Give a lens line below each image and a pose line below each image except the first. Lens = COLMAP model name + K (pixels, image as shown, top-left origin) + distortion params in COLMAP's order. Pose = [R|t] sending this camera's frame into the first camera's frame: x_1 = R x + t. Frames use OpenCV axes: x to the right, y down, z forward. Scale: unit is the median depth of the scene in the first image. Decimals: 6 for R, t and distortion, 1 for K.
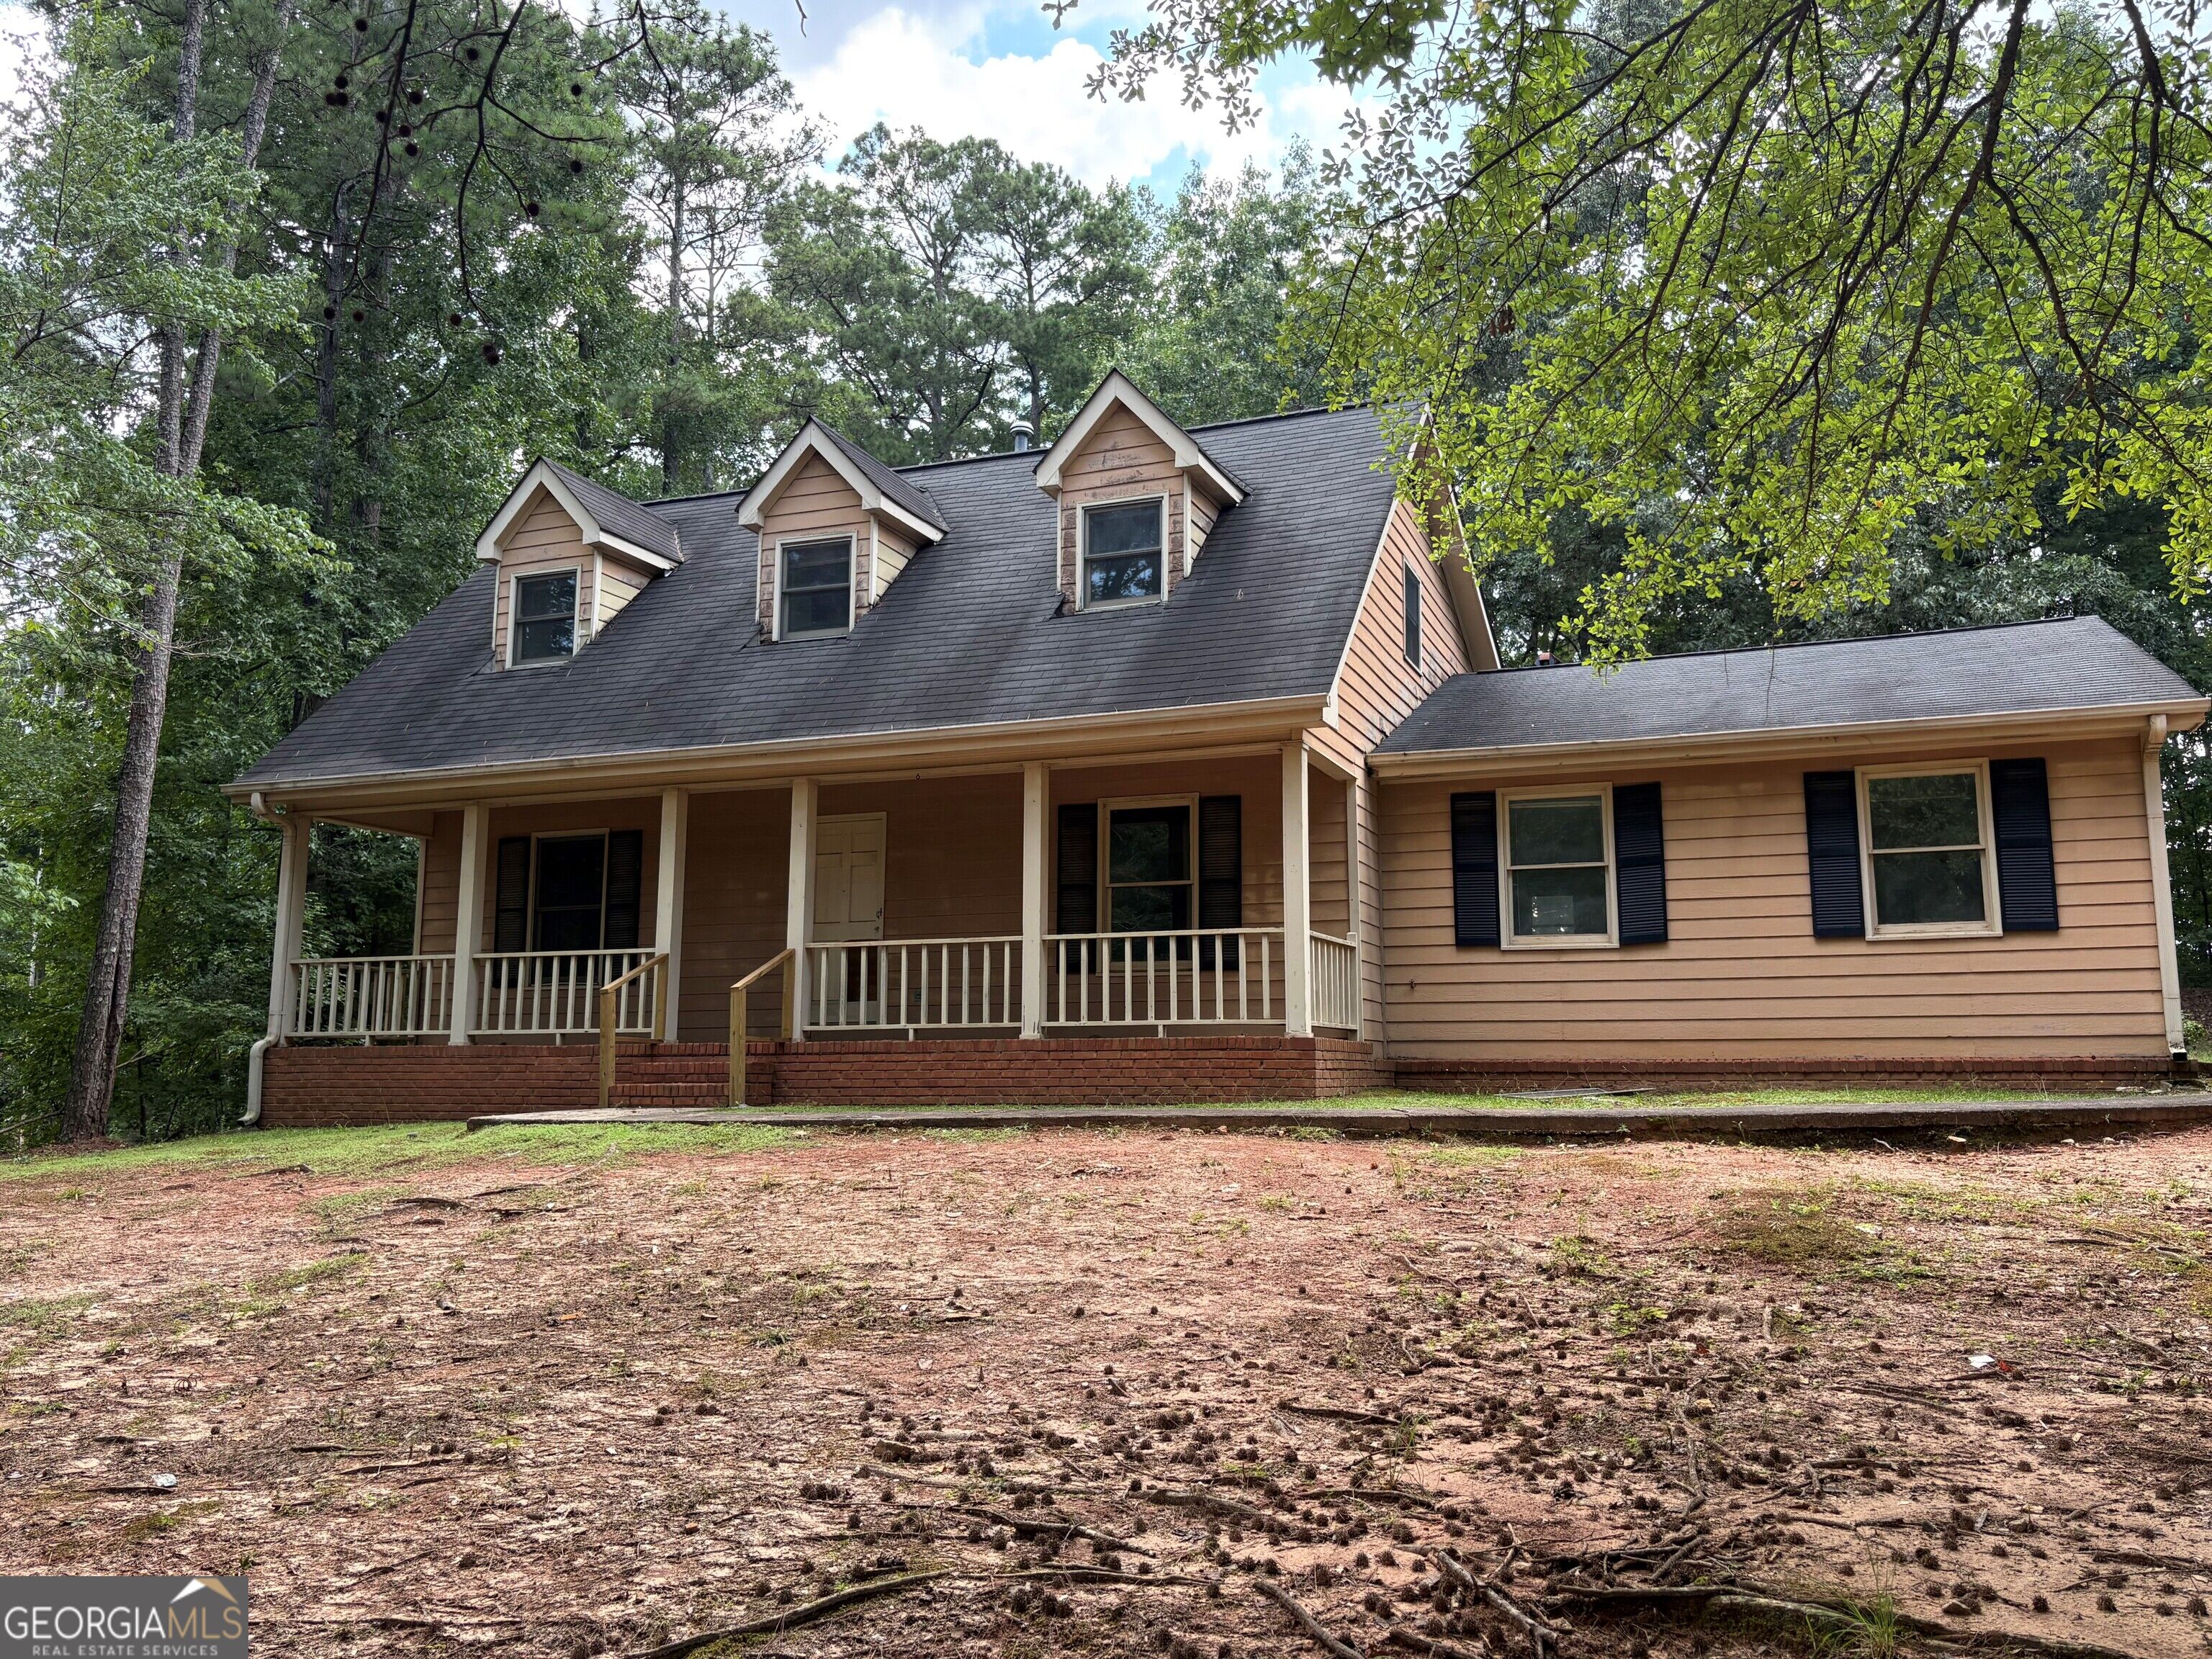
lens RADIAL K [[1694.5, 0, 1106.0], [0, 1694.5, 829.5], [0, 0, 1]] dist [0.149835, -0.223522]
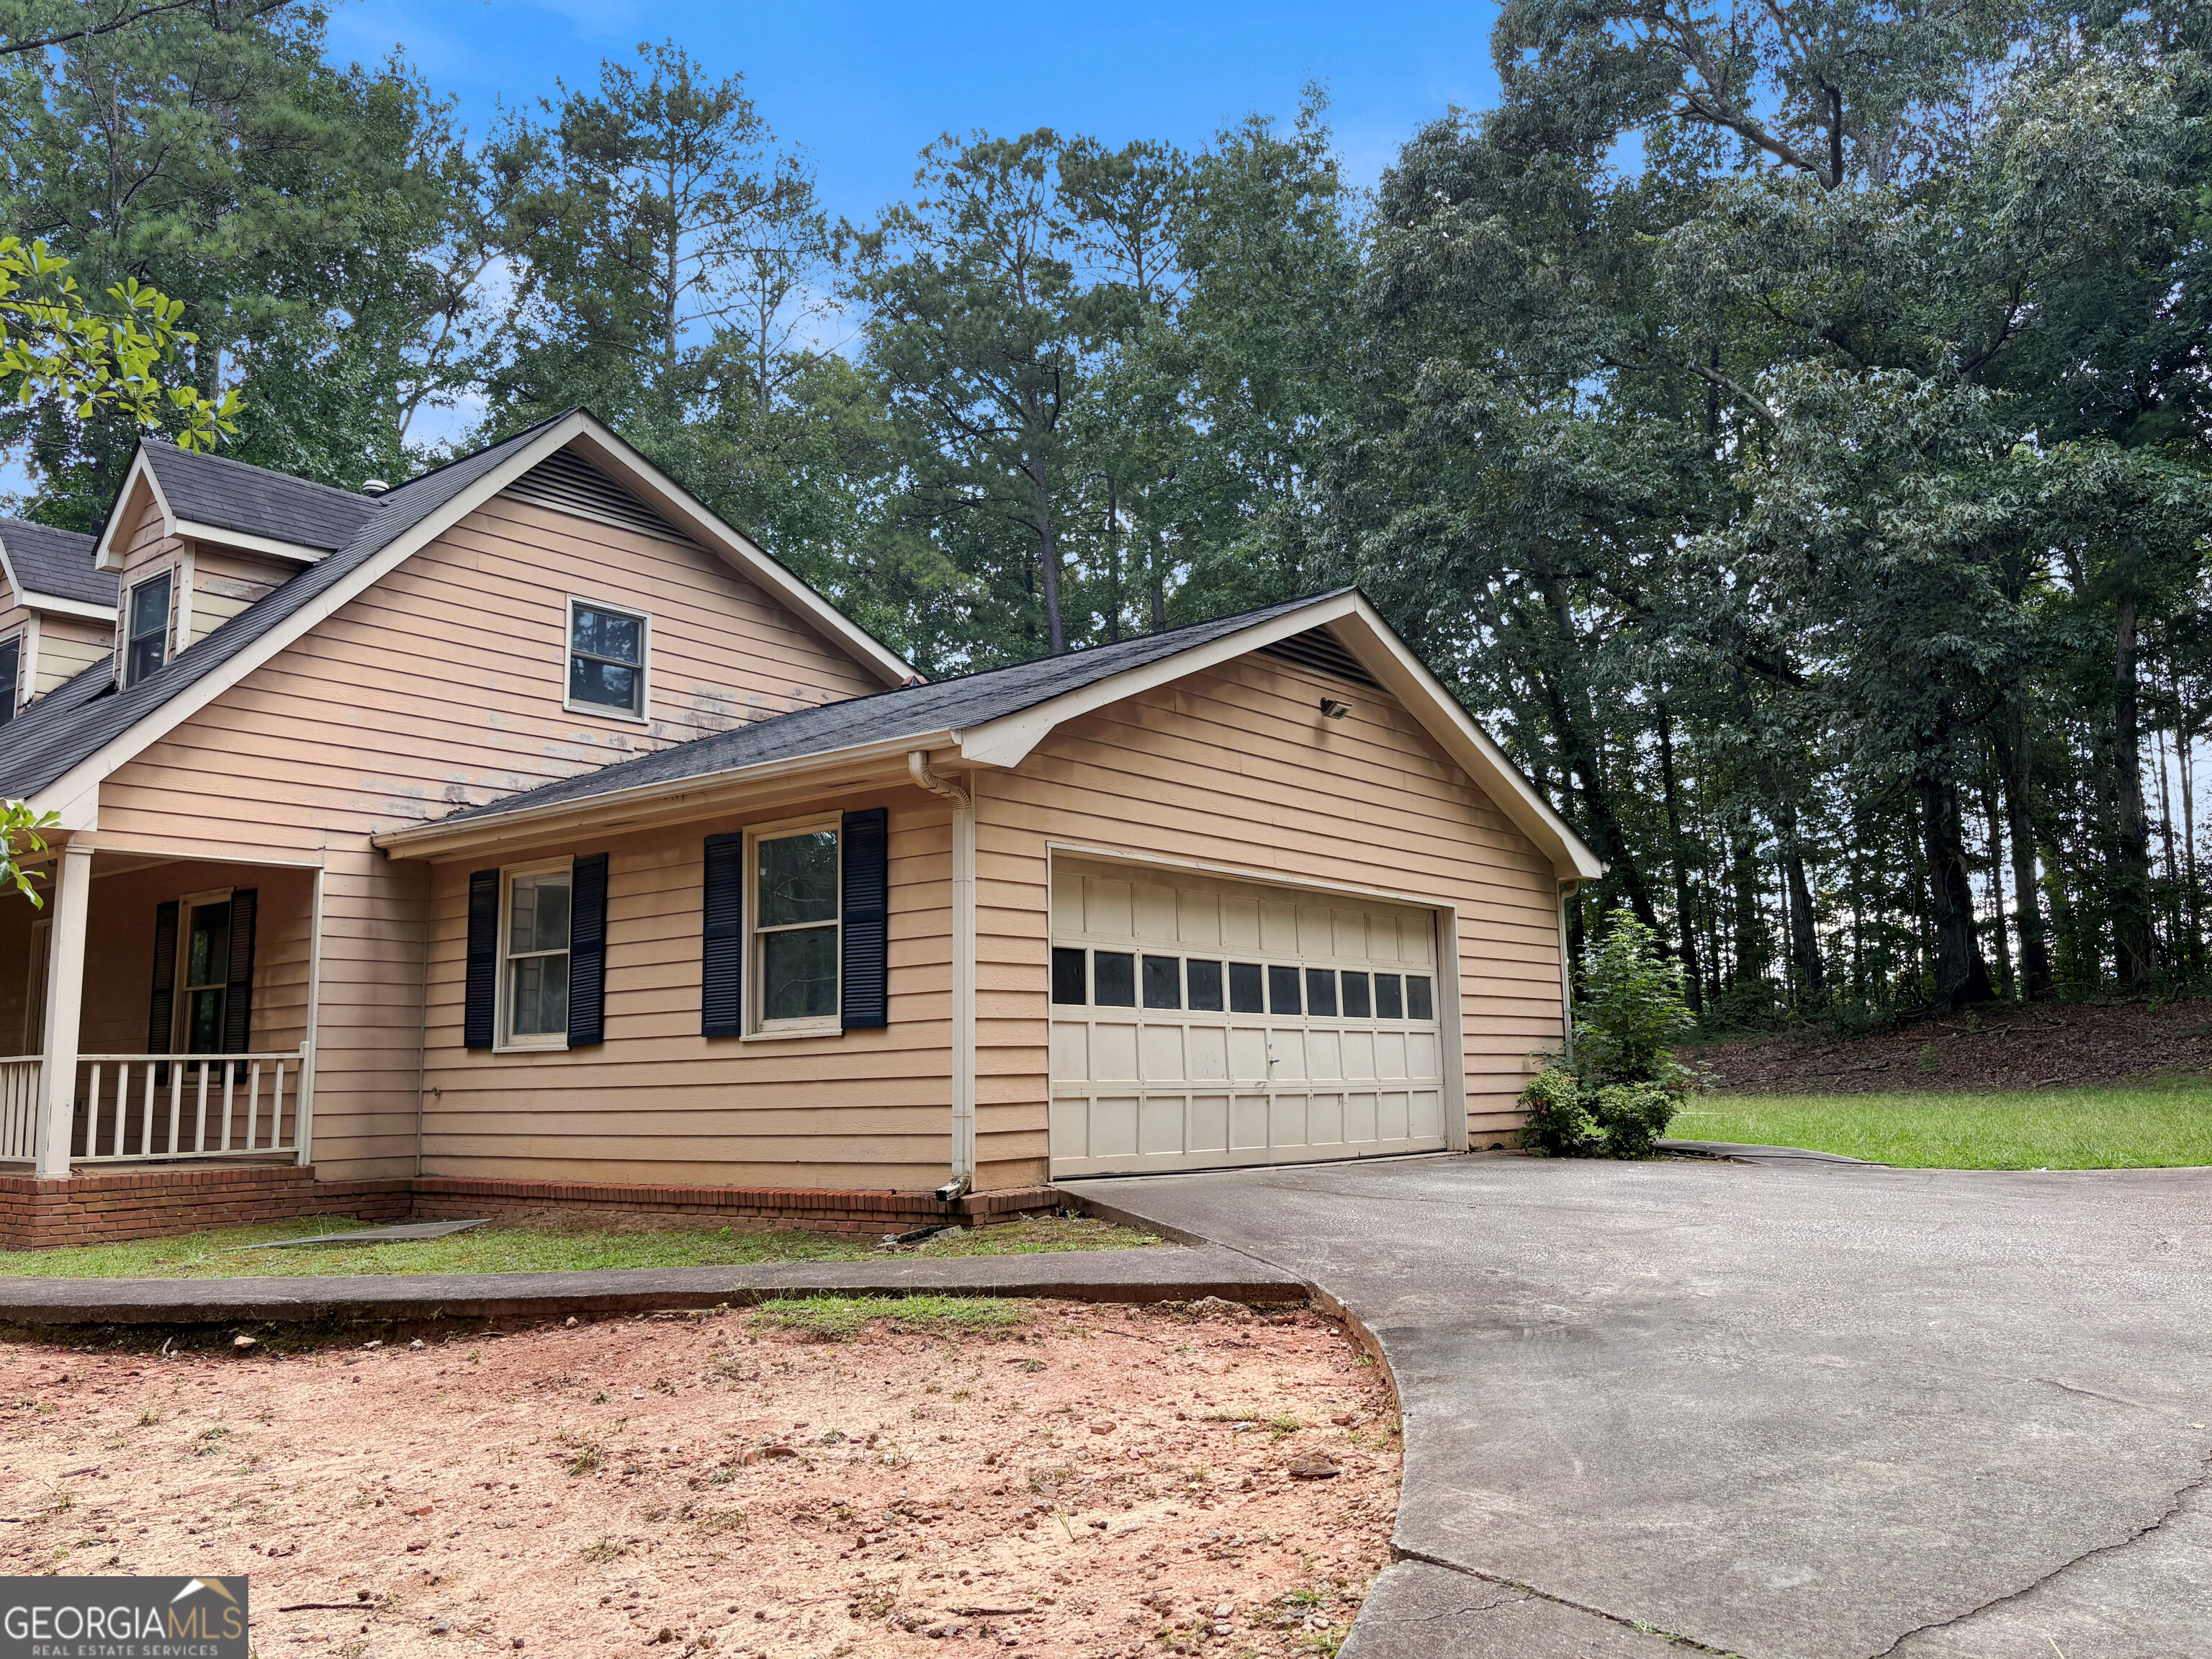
lens RADIAL K [[1694.5, 0, 1106.0], [0, 1694.5, 829.5], [0, 0, 1]] dist [0.149835, -0.223522]
pose [[0.950406, -0.060834, -0.305003, 0.811905], [0.064223, 0.997935, 0.001083, -0.023954], [0.304307, -0.020618, 0.952351, 0.268634]]
